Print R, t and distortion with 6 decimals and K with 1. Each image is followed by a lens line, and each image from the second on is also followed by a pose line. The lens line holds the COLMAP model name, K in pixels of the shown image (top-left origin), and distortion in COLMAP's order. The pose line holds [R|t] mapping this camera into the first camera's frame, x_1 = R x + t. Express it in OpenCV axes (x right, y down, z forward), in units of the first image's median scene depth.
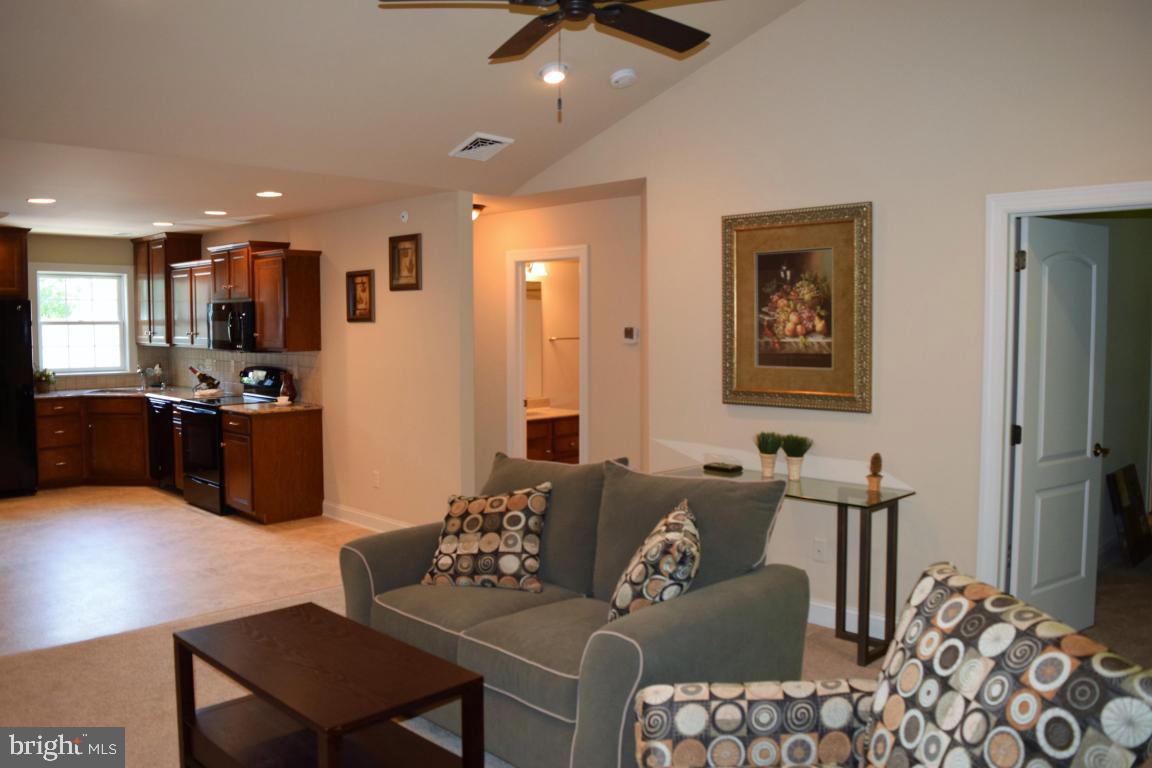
lens RADIAL K [[912.7, 0, 577.7], [0, 912.7, 377.8], [0, 0, 1]] dist [-0.093212, 0.013262]
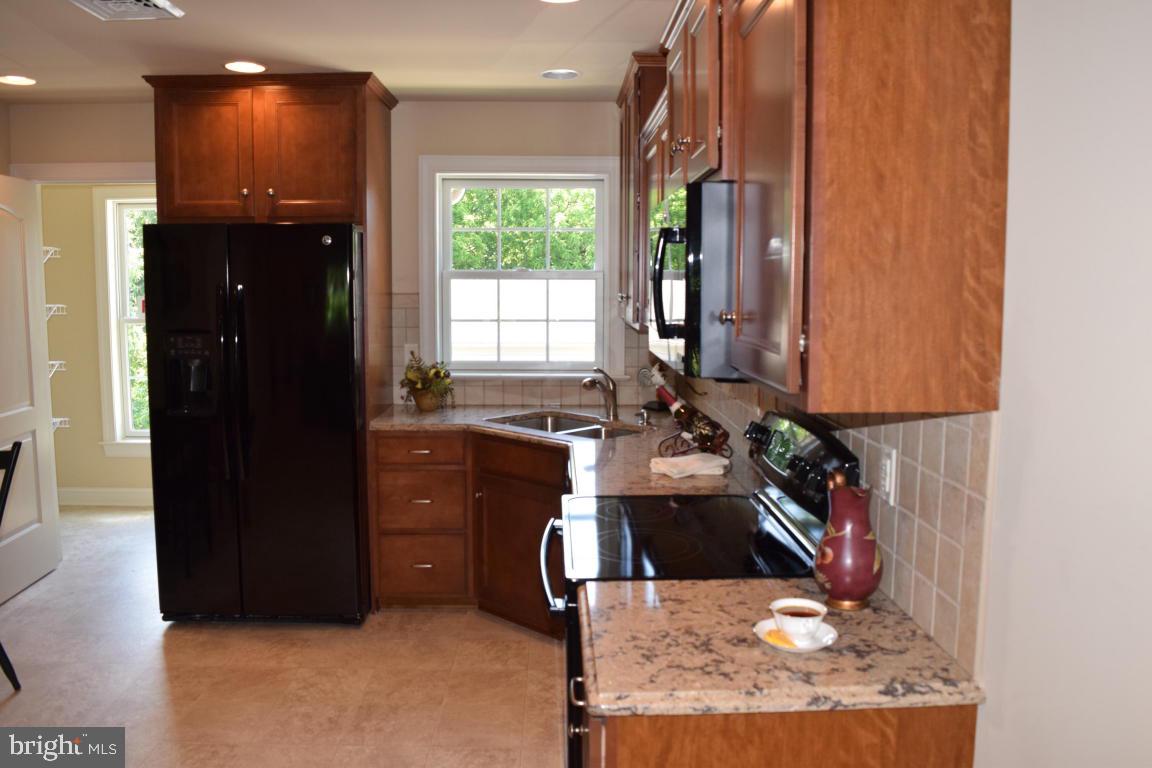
lens RADIAL K [[907.4, 0, 576.6], [0, 907.4, 377.2], [0, 0, 1]] dist [-0.096602, 0.021921]
pose [[0.721921, 0.073876, -0.688020, -0.330696], [-0.046448, 0.997216, 0.058339, -0.065857], [0.690414, -0.010160, 0.723343, 1.210826]]
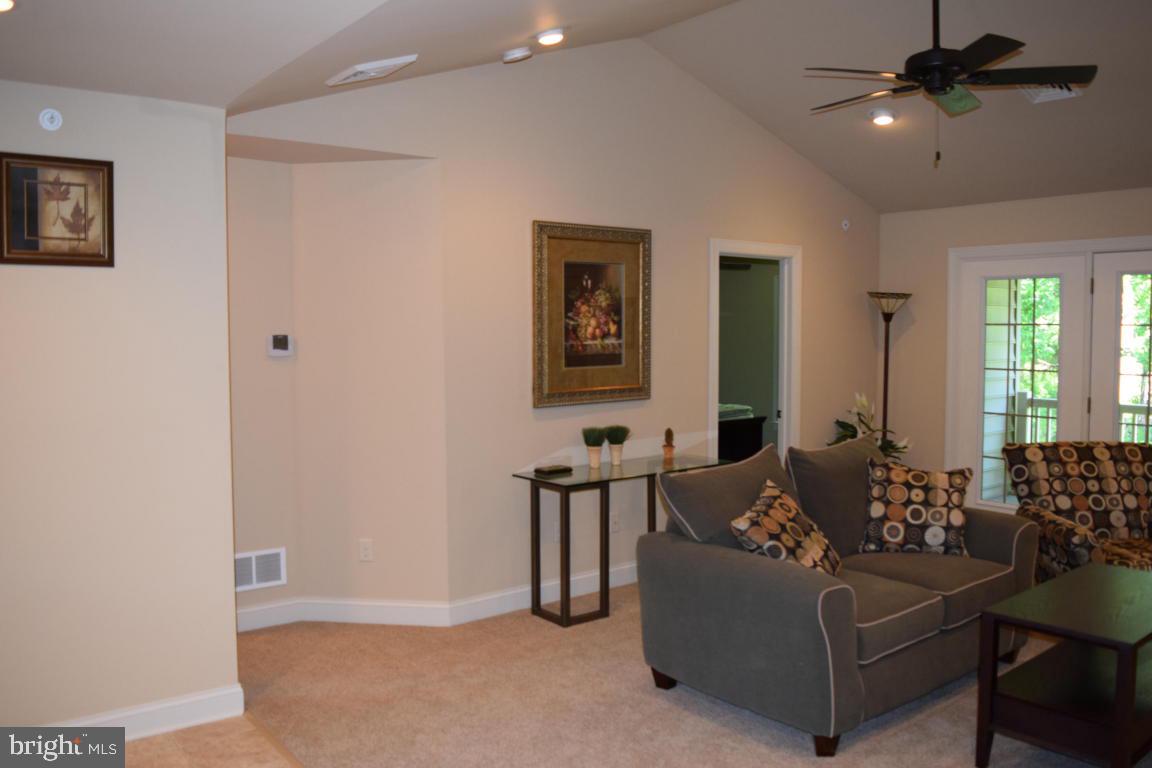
lens RADIAL K [[907.4, 0, 576.6], [0, 907.4, 377.2], [0, 0, 1]] dist [-0.096602, 0.021921]
pose [[0.114653, -0.051823, 0.992053, -0.854864], [0.065659, 0.996850, 0.044485, -0.048796], [-0.991233, 0.060037, 0.117695, 0.873111]]
